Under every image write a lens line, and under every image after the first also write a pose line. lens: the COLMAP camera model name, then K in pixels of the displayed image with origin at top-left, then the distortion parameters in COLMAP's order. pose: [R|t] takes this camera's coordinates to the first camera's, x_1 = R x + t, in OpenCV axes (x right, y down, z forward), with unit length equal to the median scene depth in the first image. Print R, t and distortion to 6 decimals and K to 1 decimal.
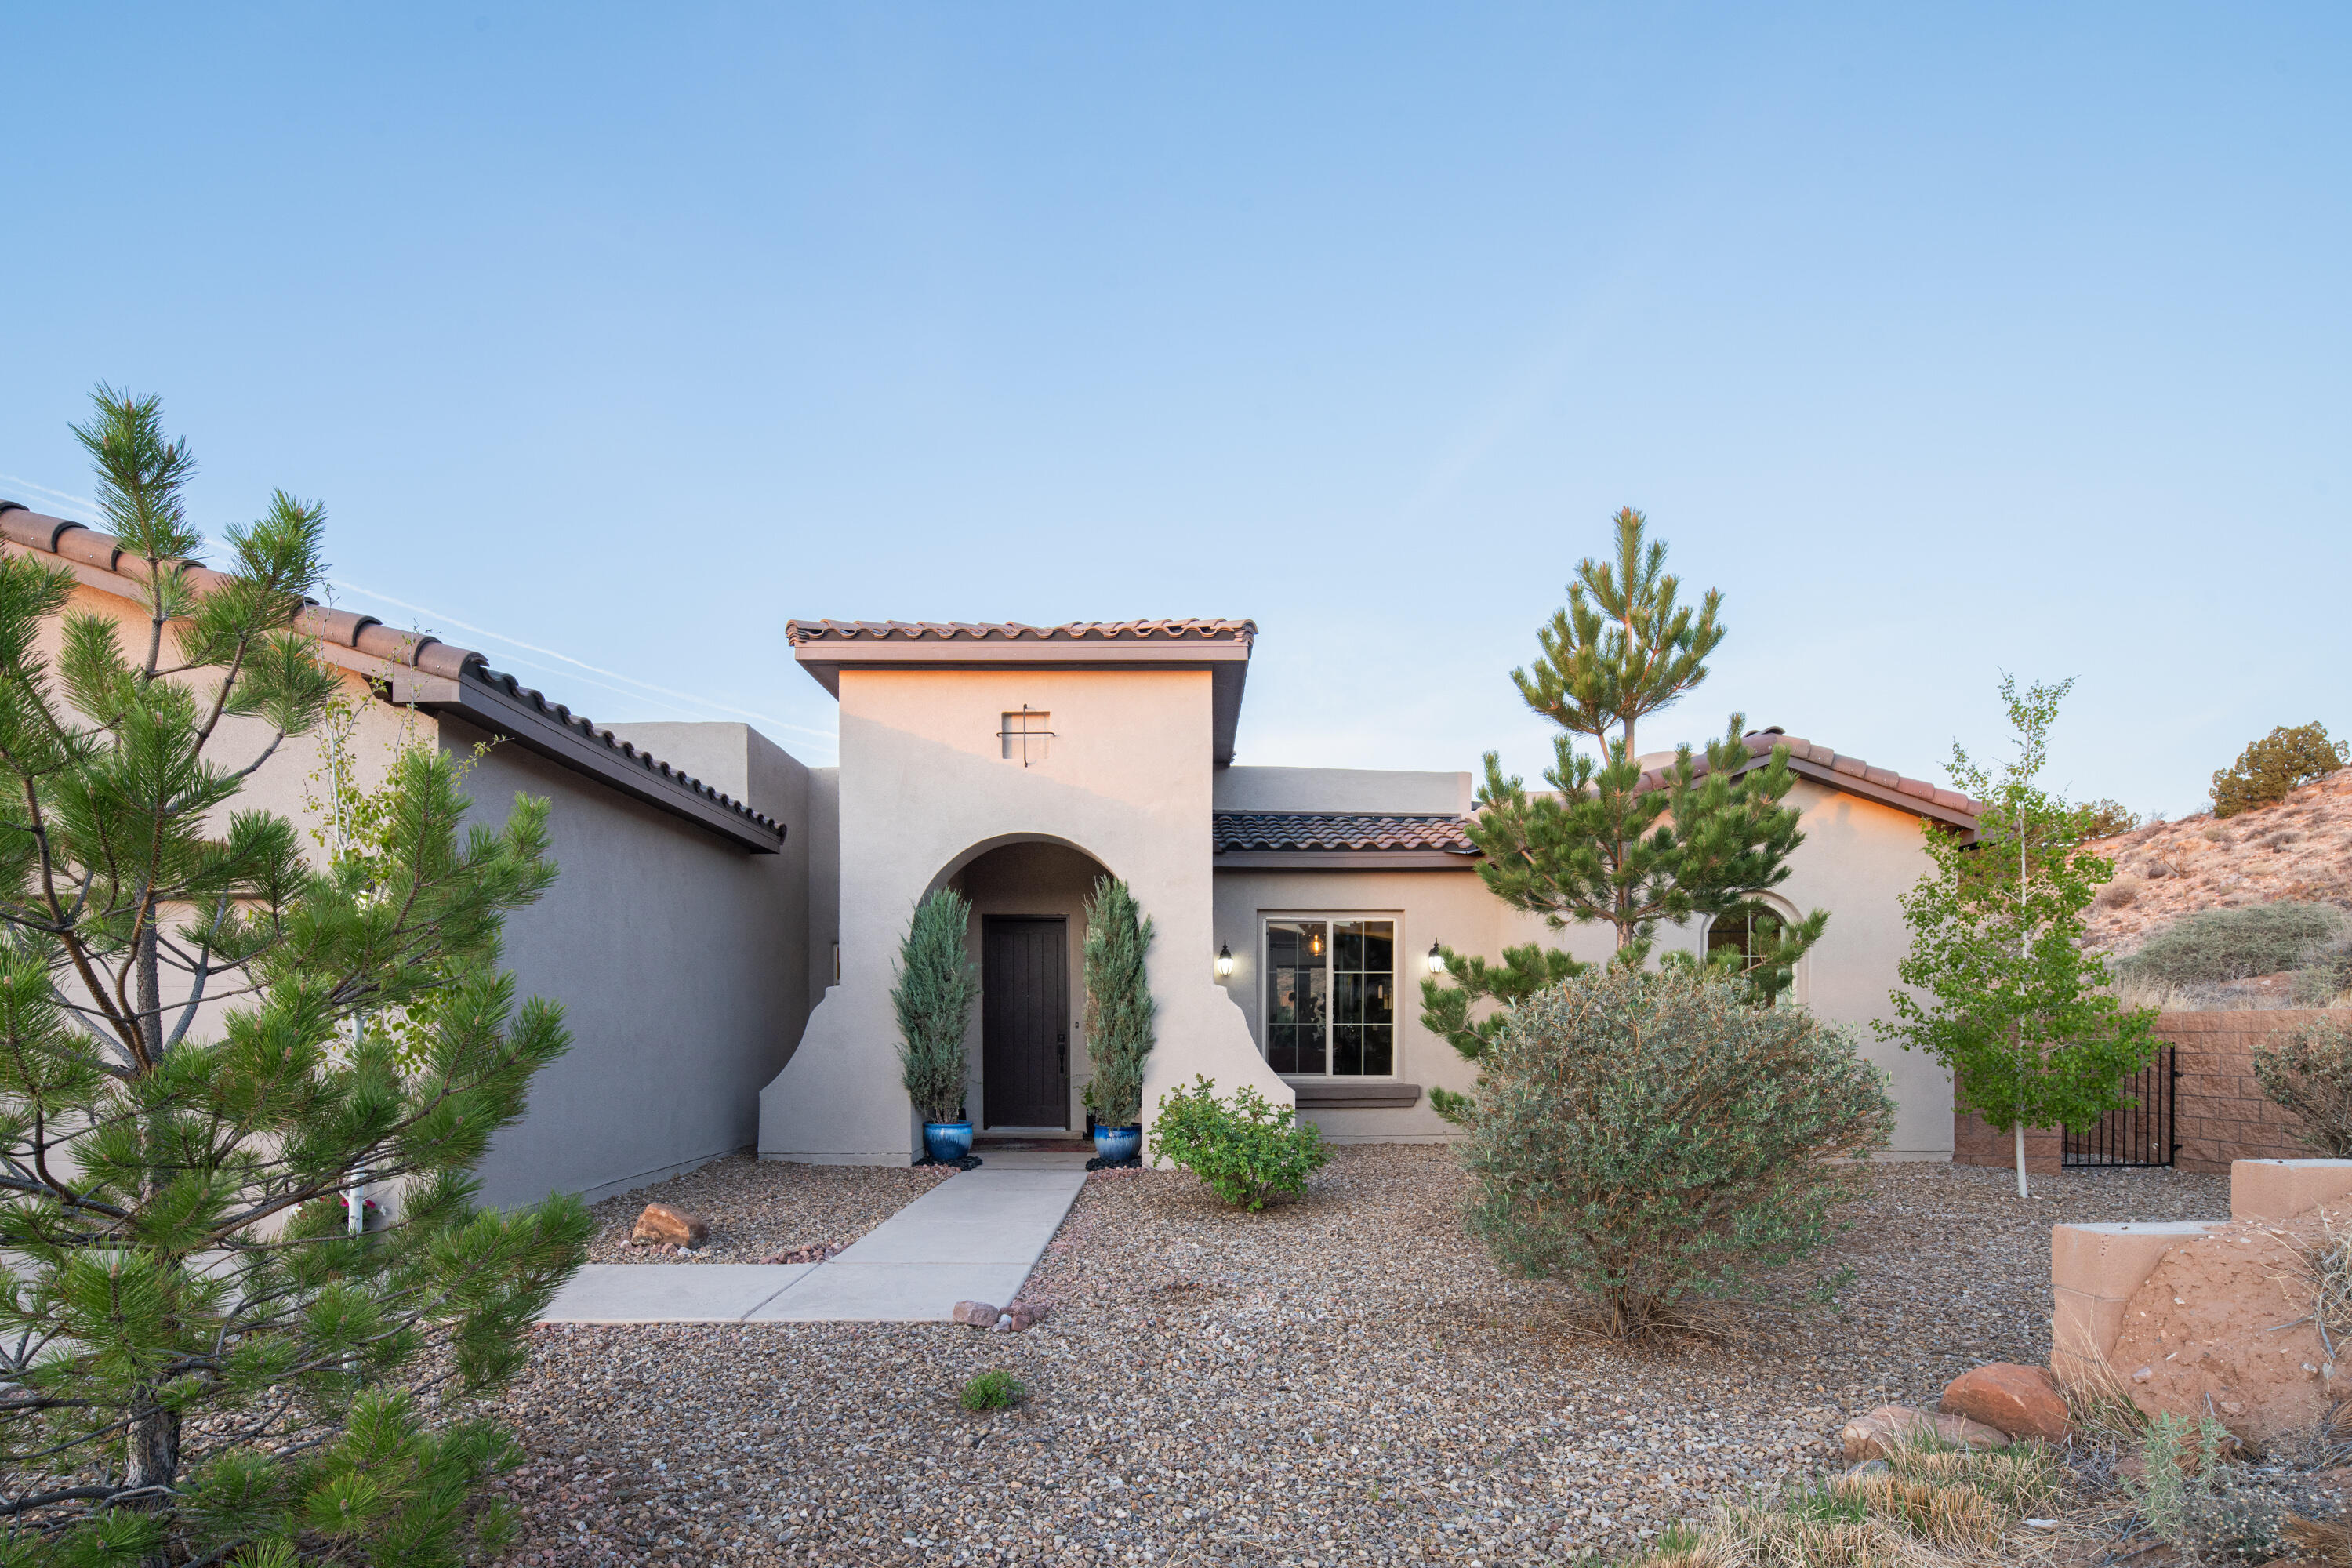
lens RADIAL K [[1174.1, 0, 1176.0], [0, 1174.1, 784.0], [0, 0, 1]] dist [0.000079, -0.000227]
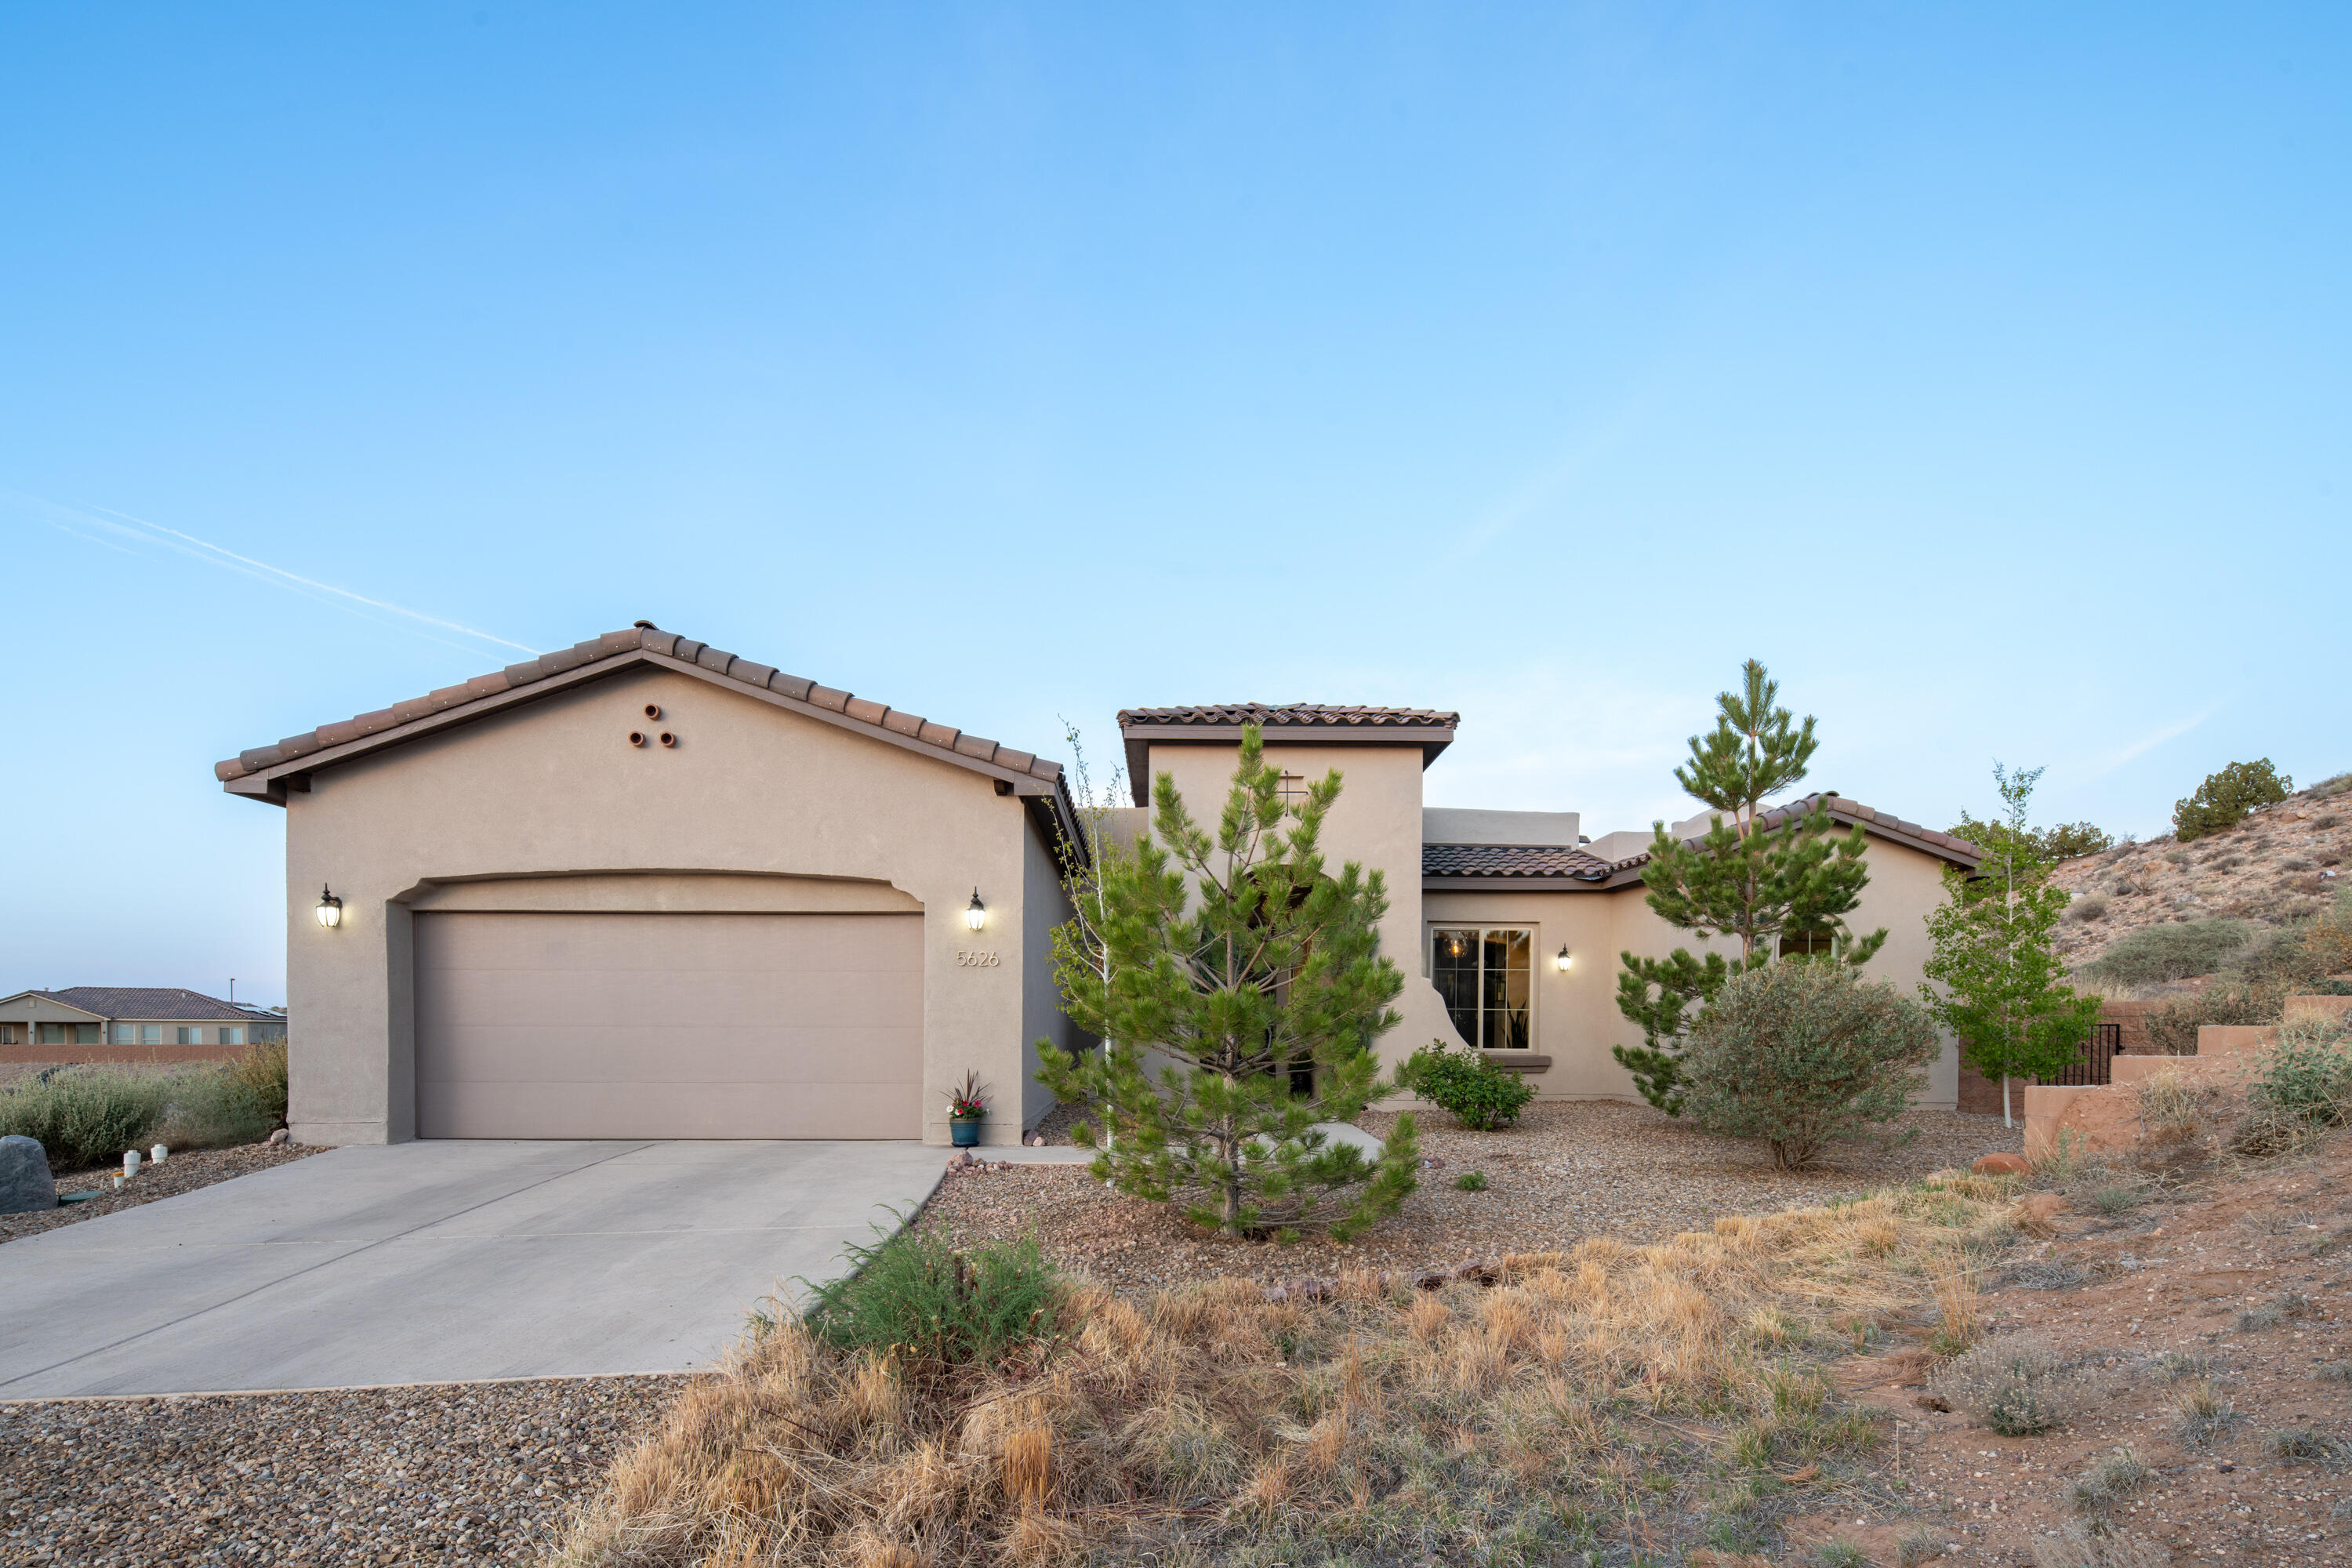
lens RADIAL K [[1183.8, 0, 1173.0], [0, 1183.8, 790.7], [0, 0, 1]] dist [-0.000466, 0.000063]
pose [[0.999917, 0.007731, 0.010284, -0.304774], [-0.007781, 0.999958, 0.004789, -0.056133], [-0.010246, -0.004868, 0.999936, -0.416977]]
